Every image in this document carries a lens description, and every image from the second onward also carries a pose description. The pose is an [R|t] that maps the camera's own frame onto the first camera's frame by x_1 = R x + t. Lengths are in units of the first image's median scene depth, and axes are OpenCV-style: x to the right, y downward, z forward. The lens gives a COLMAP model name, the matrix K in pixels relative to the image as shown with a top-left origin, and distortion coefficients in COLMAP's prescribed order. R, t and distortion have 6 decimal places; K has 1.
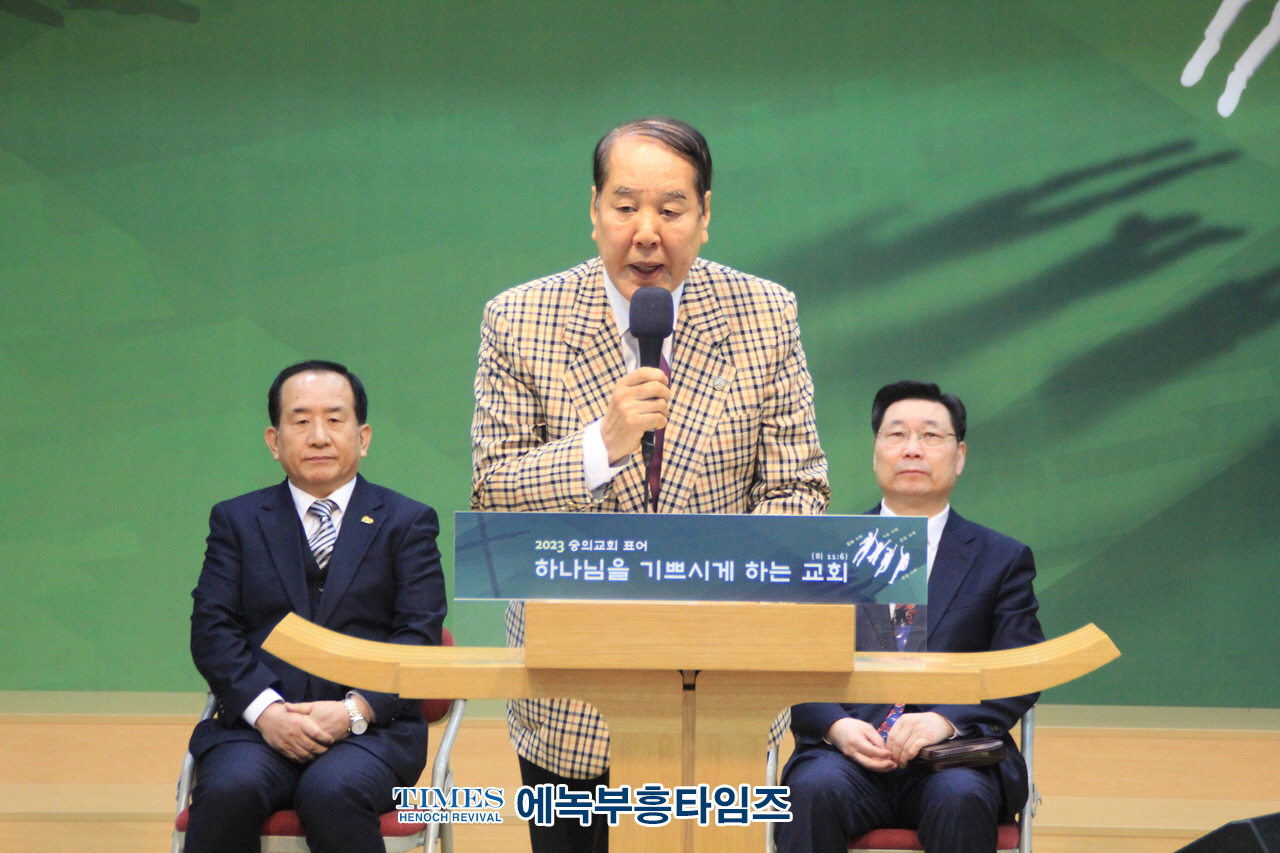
lens RADIAL K [[5215.9, 0, 640.0], [0, 5215.9, 426.5], [0, 0, 1]] dist [1.060257, 0.965356]
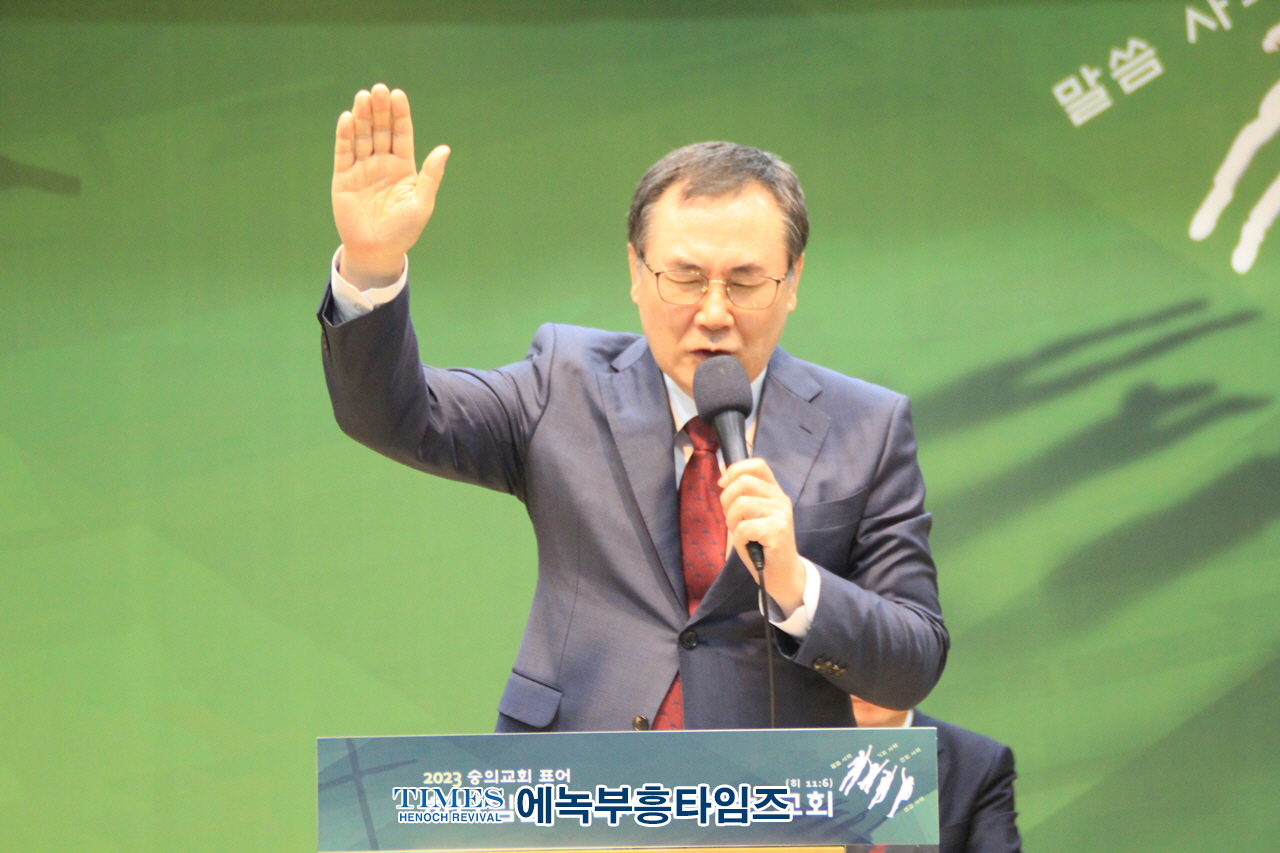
lens RADIAL K [[5215.9, 0, 640.0], [0, 5215.9, 426.5], [0, 0, 1]] dist [1.060257, 0.965356]
pose [[0.999676, -0.024924, 0.005222, 0.008836], [0.025122, 0.998790, -0.042287, 0.004575], [-0.004161, 0.042404, 0.999092, 0.231054]]
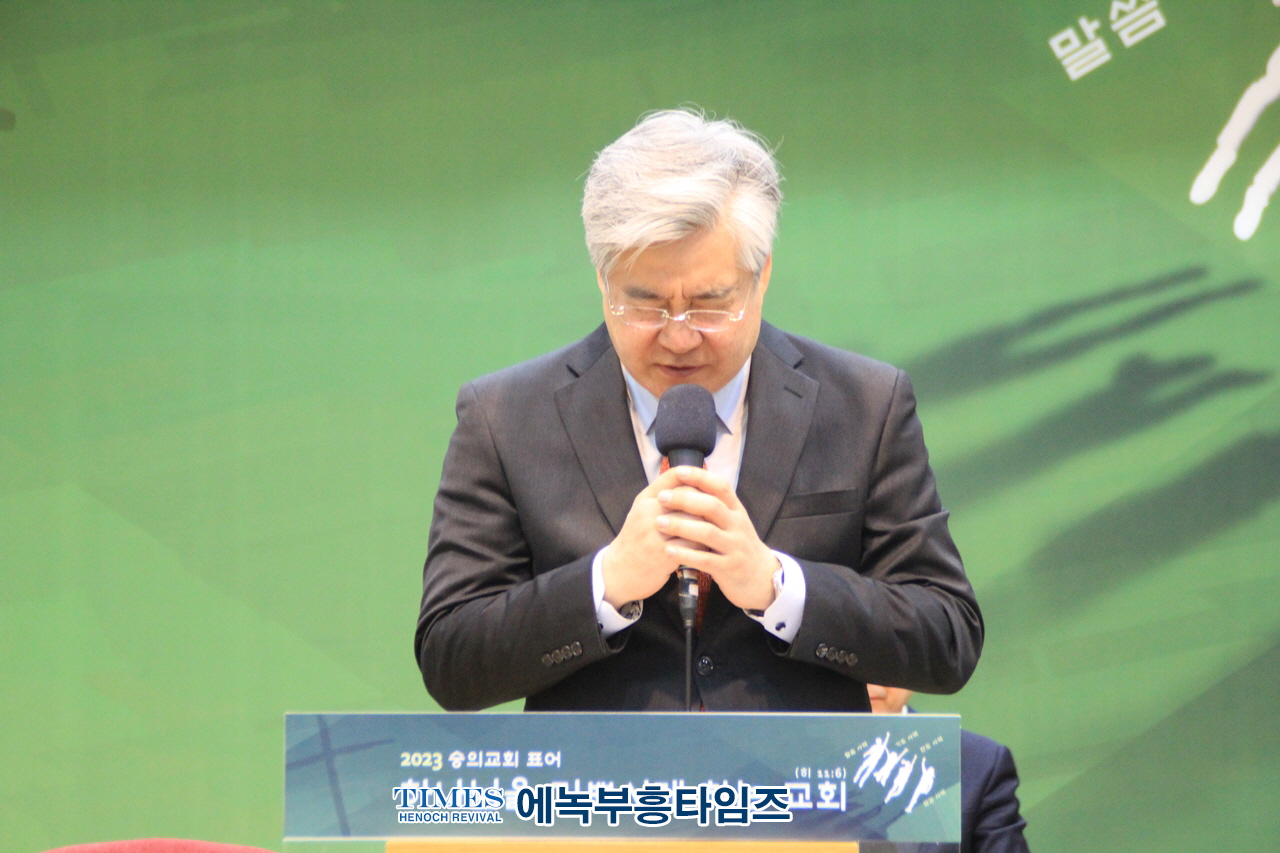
lens RADIAL K [[5377.5, 0, 644.1], [0, 5377.5, 443.4], [0, 0, 1]] dist [1.356691, -3.466553]
pose [[0.999833, -0.004967, 0.017583, -0.000002], [0.005553, 0.999425, -0.033452, 0.004806], [-0.017407, 0.033544, 0.999286, 0.272258]]
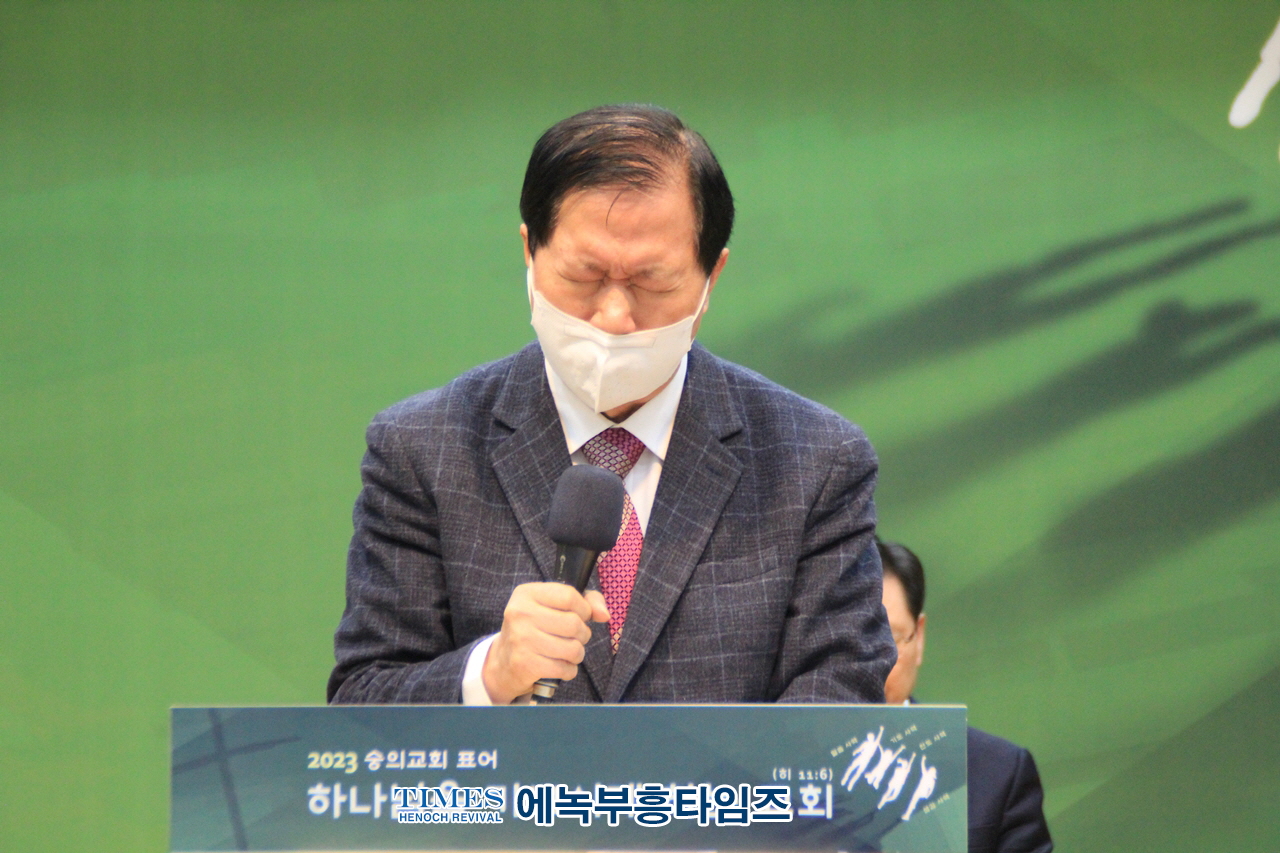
lens RADIAL K [[6070.6, 0, 640.0], [0, 6070.6, 426.5], [0, 0, 1]] dist [1.433834, -0.095720]
pose [[0.999716, -0.007741, 0.022538, 0.002277], [0.008456, 0.999458, -0.031803, 0.007170], [-0.022279, 0.031985, 0.999240, 0.301814]]
